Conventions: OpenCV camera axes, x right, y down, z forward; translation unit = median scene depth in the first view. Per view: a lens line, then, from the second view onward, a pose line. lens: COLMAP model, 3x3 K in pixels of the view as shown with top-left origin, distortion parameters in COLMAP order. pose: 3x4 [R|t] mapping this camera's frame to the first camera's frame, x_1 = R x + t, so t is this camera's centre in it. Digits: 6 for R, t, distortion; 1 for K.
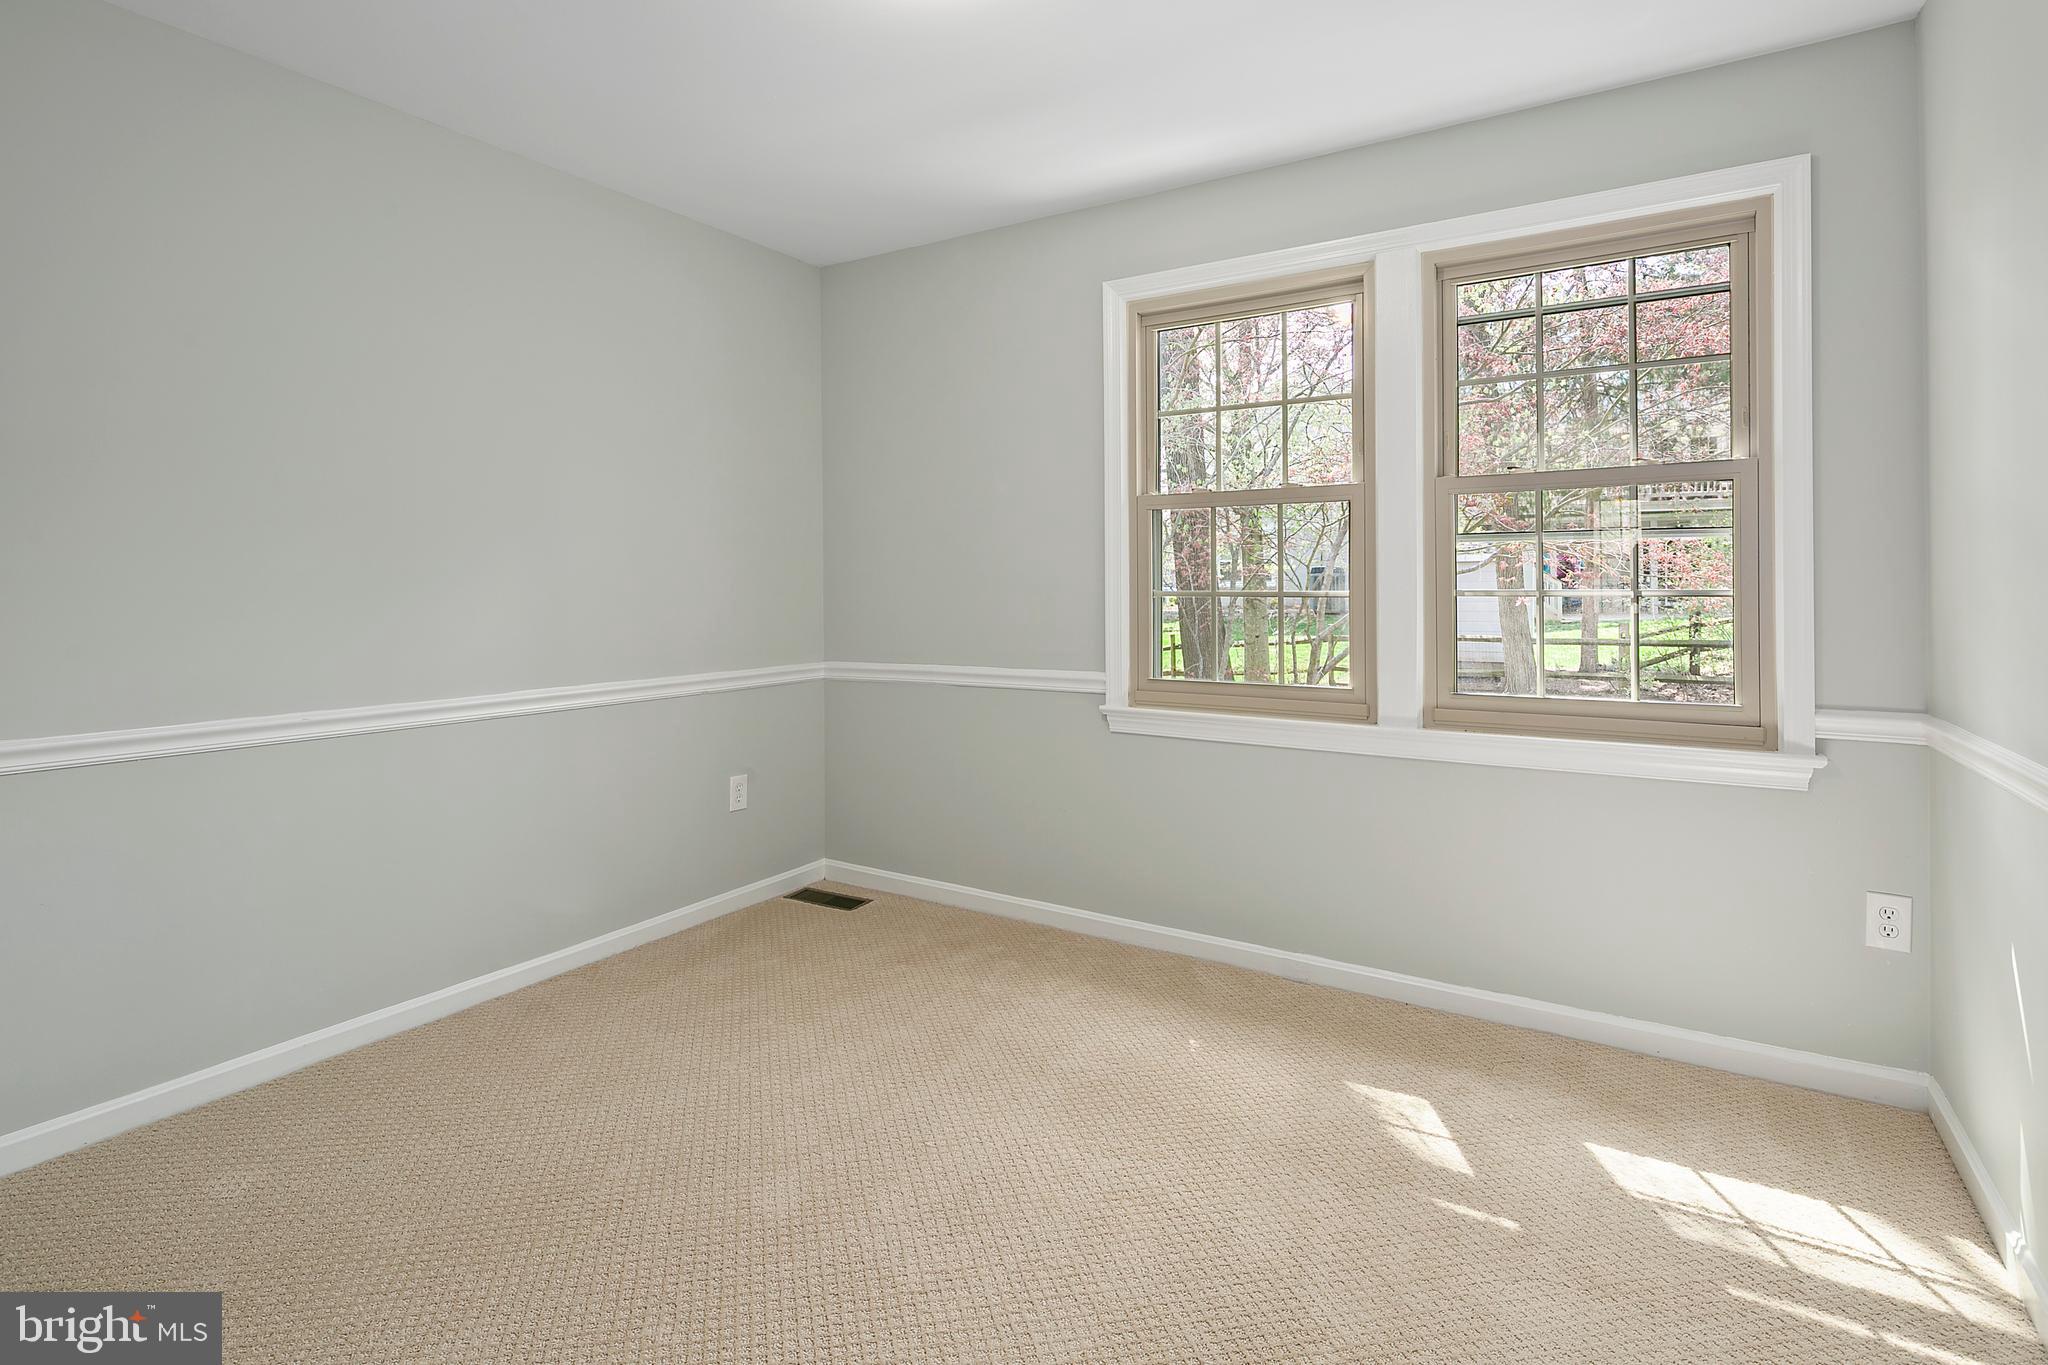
lens RADIAL K [[1001.0, 0, 1024.4], [0, 1001.0, 559.7], [0, 0, 1]] dist [0.001916, 0.000224]
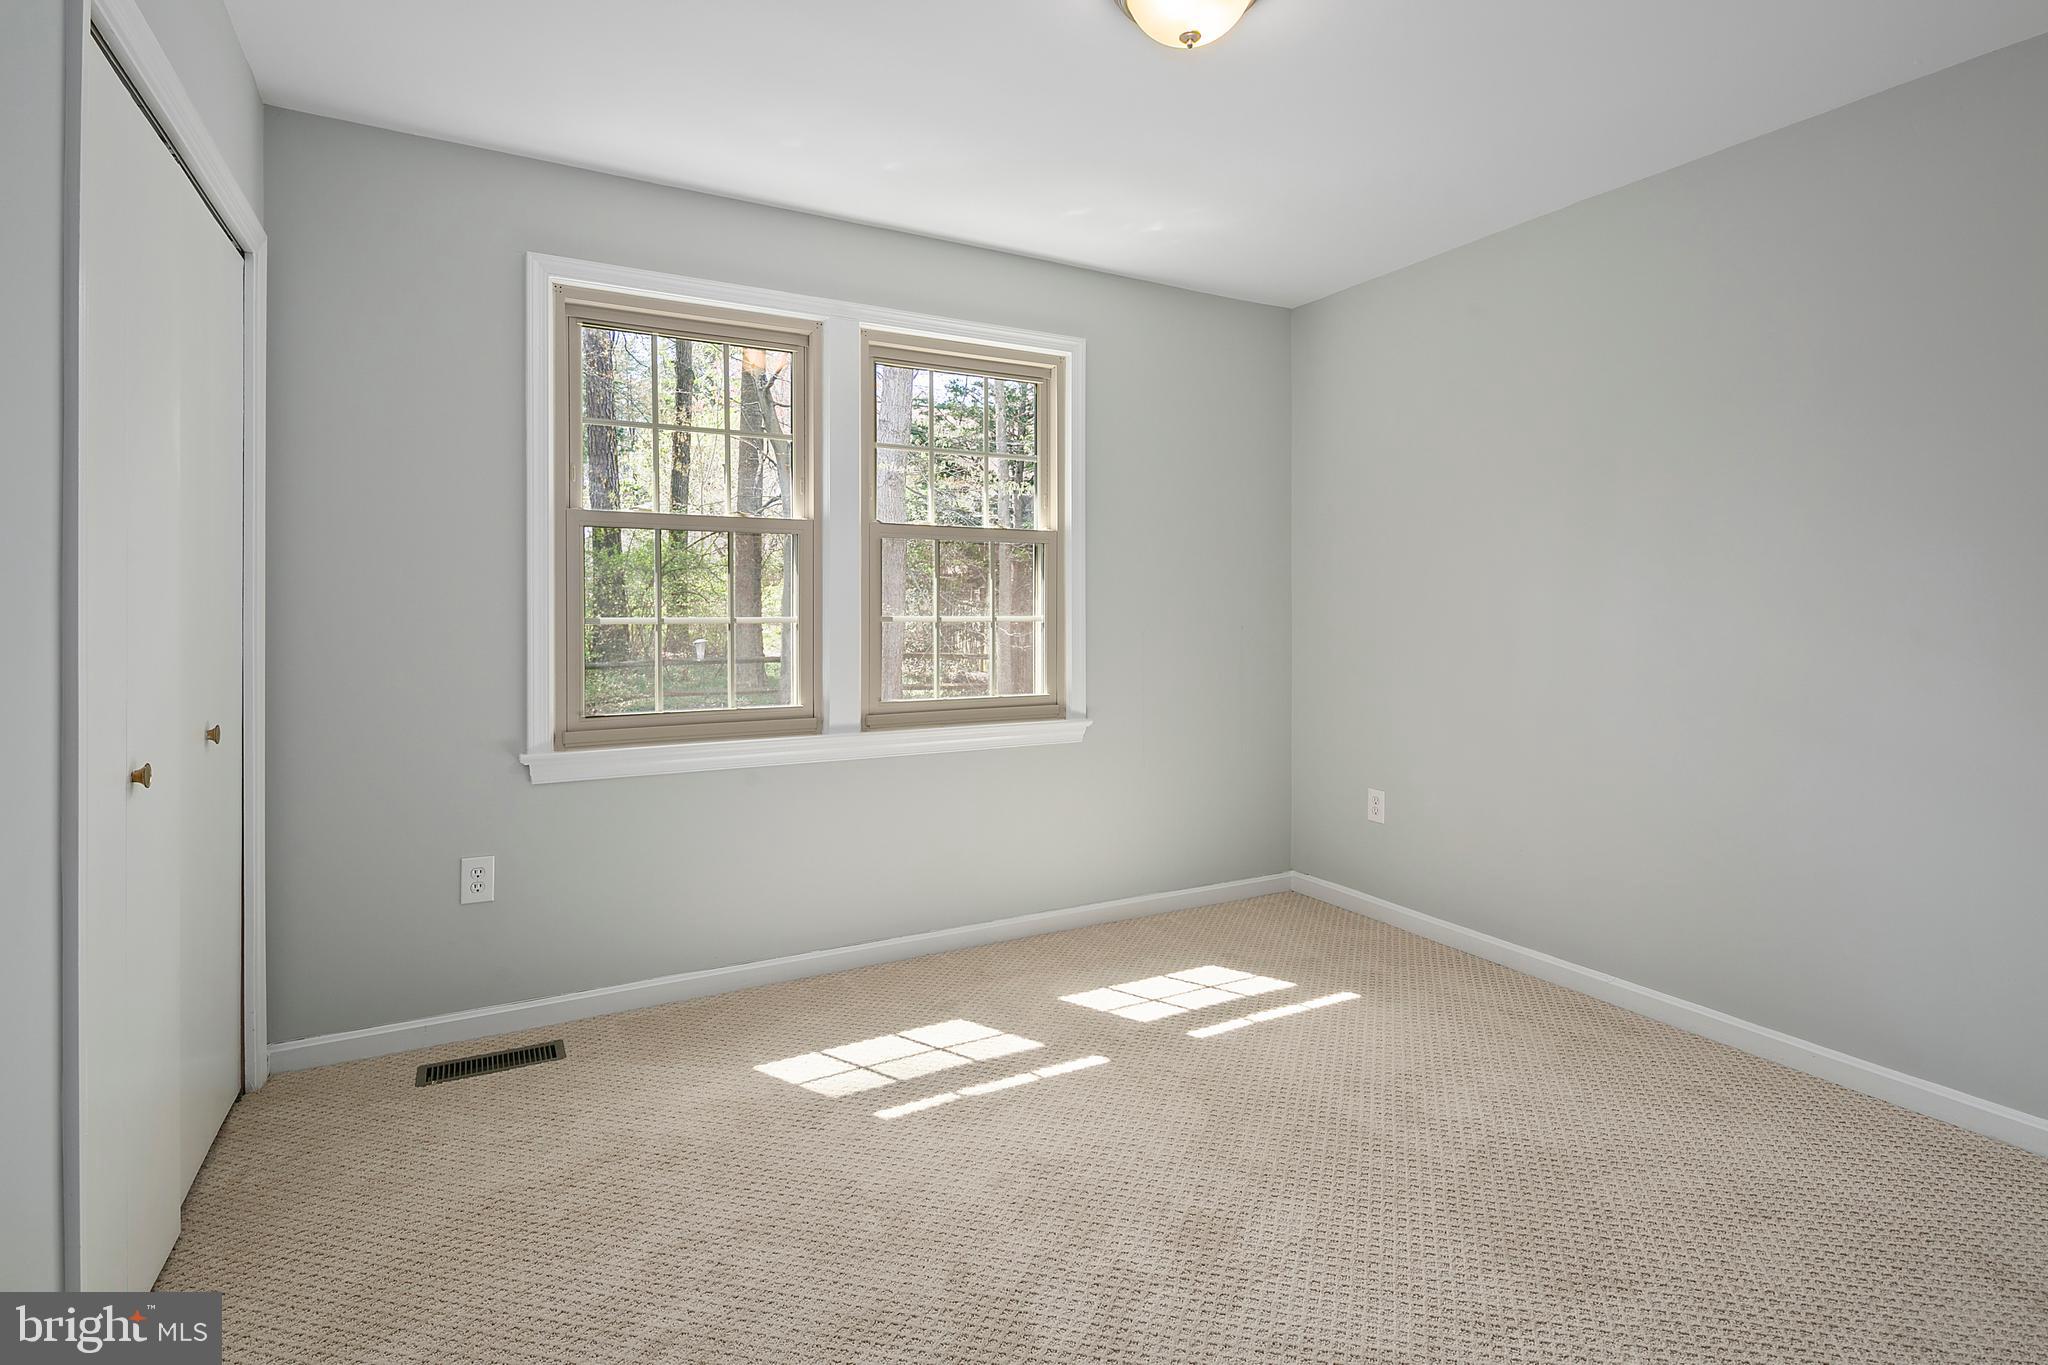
lens RADIAL K [[936.4, 0, 1025.7], [0, 936.4, 609.3], [0, 0, 1]] dist [-0.035232, -0.000001]
pose [[0.498645, 0.002553, 0.866803, -0.449230], [-0.020628, 0.999747, 0.008922, 0.007739], [-0.866561, -0.022330, 0.498572, 0.276351]]
